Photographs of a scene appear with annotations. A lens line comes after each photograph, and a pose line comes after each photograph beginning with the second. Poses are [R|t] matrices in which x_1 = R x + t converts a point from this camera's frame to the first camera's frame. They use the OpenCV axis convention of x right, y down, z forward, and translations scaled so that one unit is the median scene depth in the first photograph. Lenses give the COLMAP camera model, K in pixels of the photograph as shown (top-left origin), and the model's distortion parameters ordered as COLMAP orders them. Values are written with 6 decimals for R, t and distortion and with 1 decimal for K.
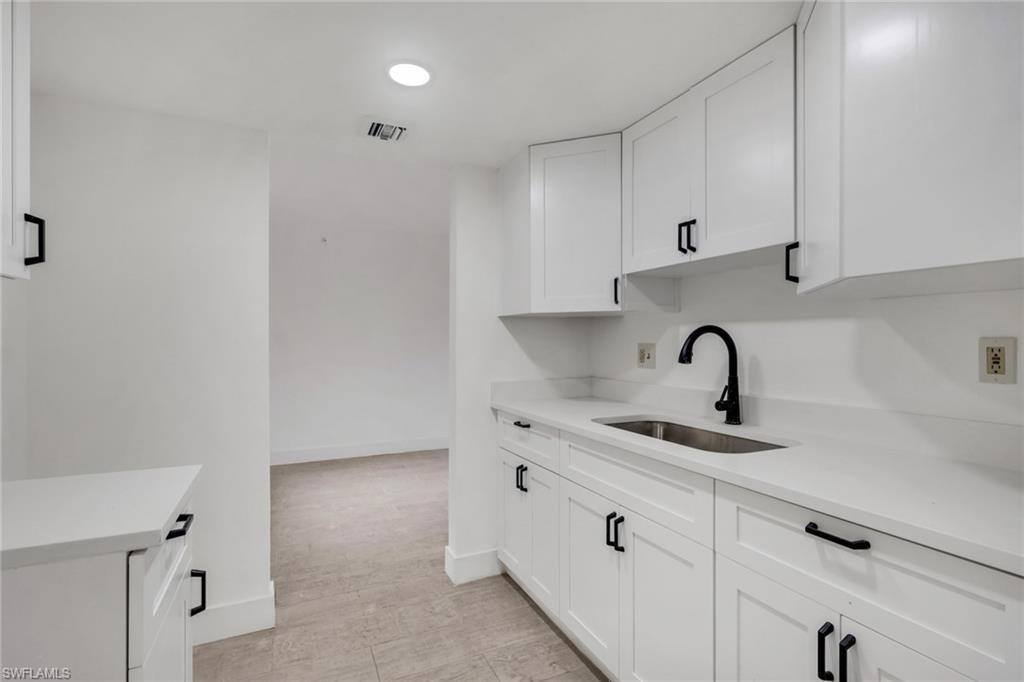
lens RADIAL K [[480.9, 0, 516.3], [0, 480.9, 344.1], [0, 0, 1]] dist [-0.005714, 0.001243]
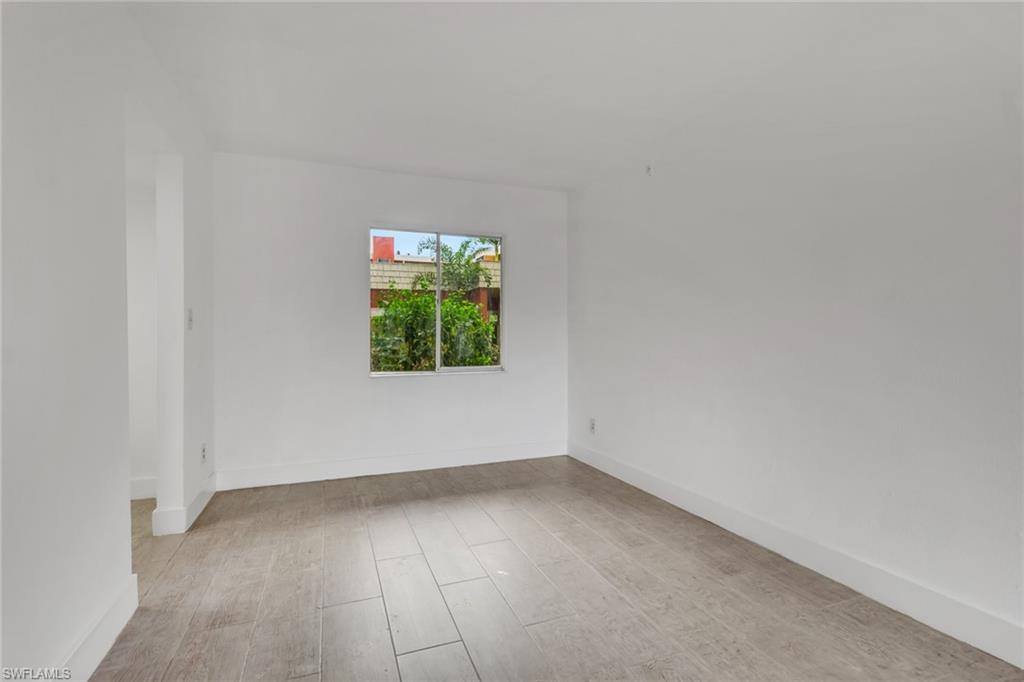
lens RADIAL K [[480.9, 0, 506.8], [0, 480.9, 343.1], [0, 0, 1]] dist [-0.005714, 0.001243]
pose [[-0.074553, 0.006543, -0.997196, 0.641151], [0.001066, 0.999978, 0.006481, 0.055159], [0.997217, -0.000580, -0.074558, 1.858297]]
